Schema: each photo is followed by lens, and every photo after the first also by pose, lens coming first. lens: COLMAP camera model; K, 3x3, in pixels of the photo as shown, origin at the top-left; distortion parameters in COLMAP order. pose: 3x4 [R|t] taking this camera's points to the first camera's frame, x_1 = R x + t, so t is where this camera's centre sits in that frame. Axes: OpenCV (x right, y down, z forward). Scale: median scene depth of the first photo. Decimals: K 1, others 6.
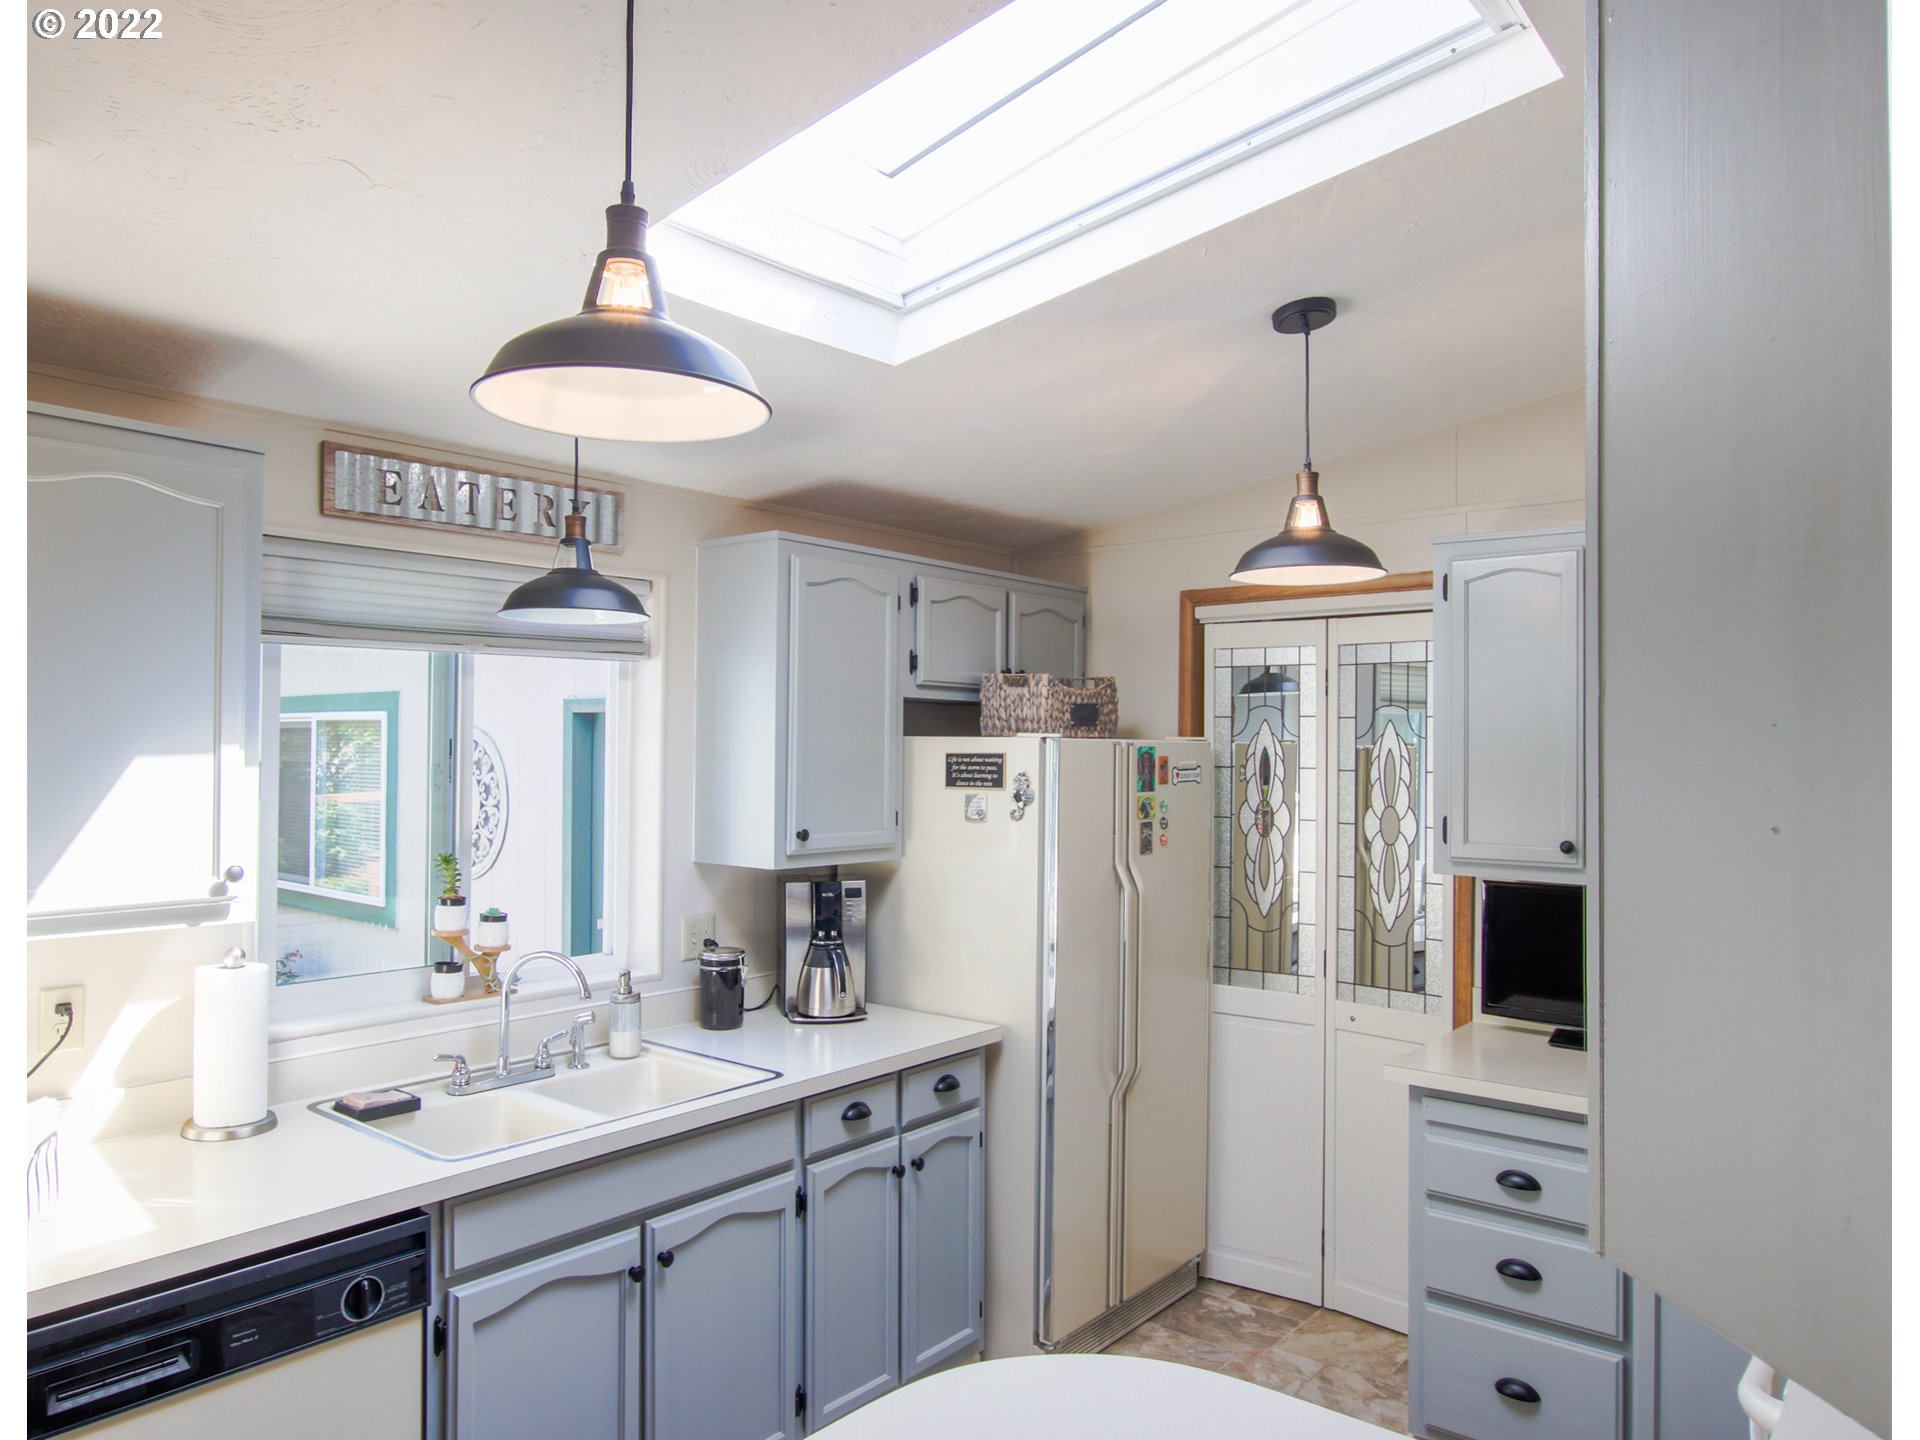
lens RADIAL K [[1445.9, 0, 960.0], [0, 1445.9, 720.0], [0, 0, 1]] dist [-0.001734, 0.001670]
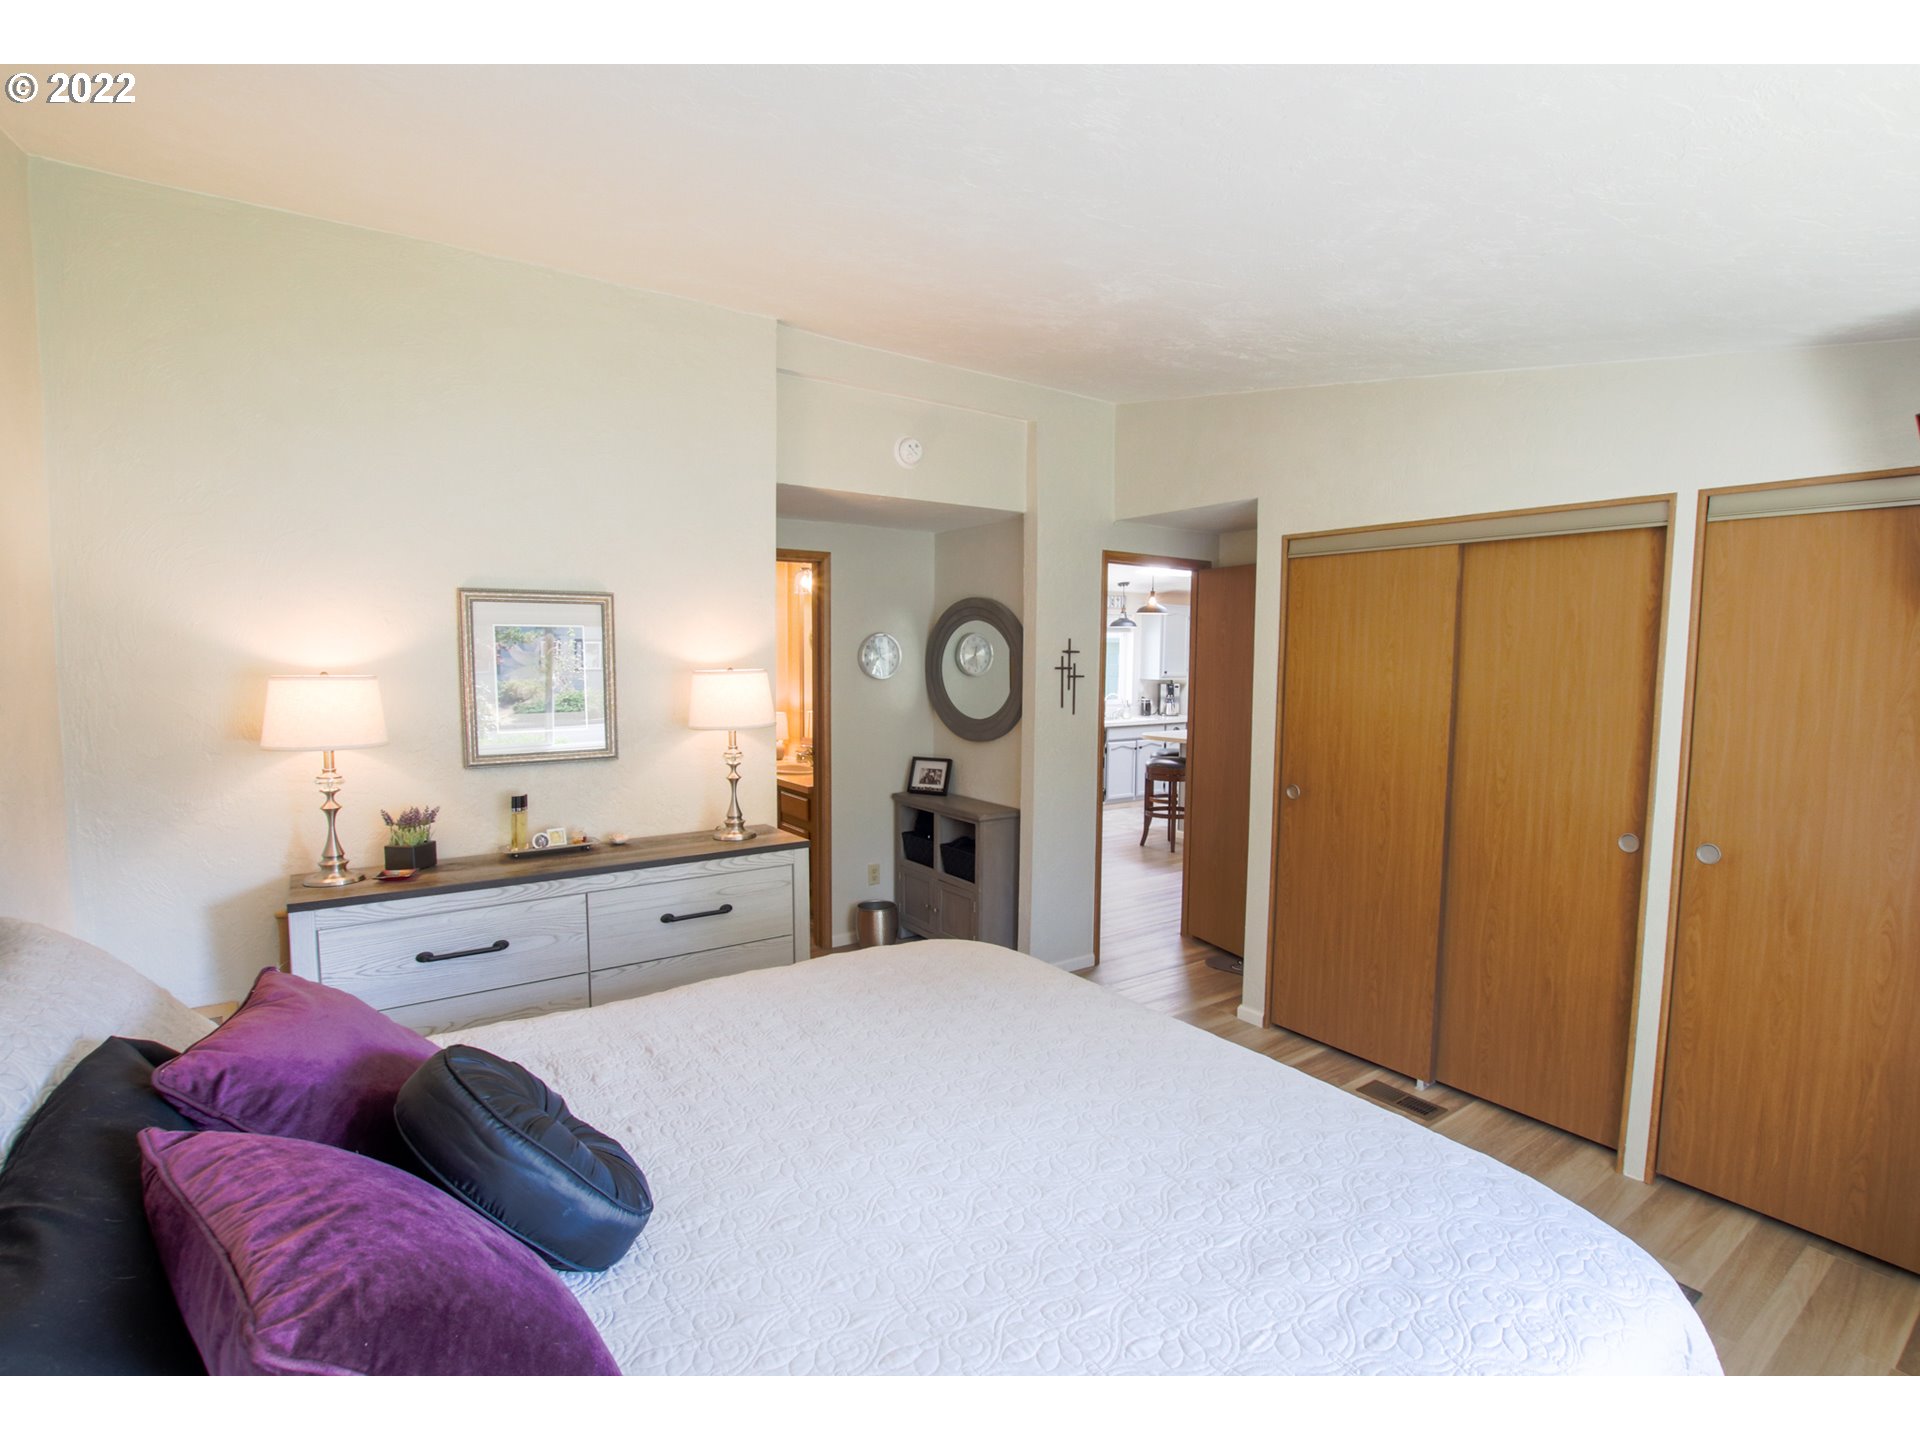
lens RADIAL K [[911.6, 0, 960.0], [0, 911.6, 720.0], [0, 0, 1]] dist [-0.042752, 0.012235]
pose [[0.954288, 0.016301, -0.298445, 0.118863], [0.007332, 0.996934, 0.077899, 0.003292], [0.298800, -0.076526, 0.951242, -1.762227]]
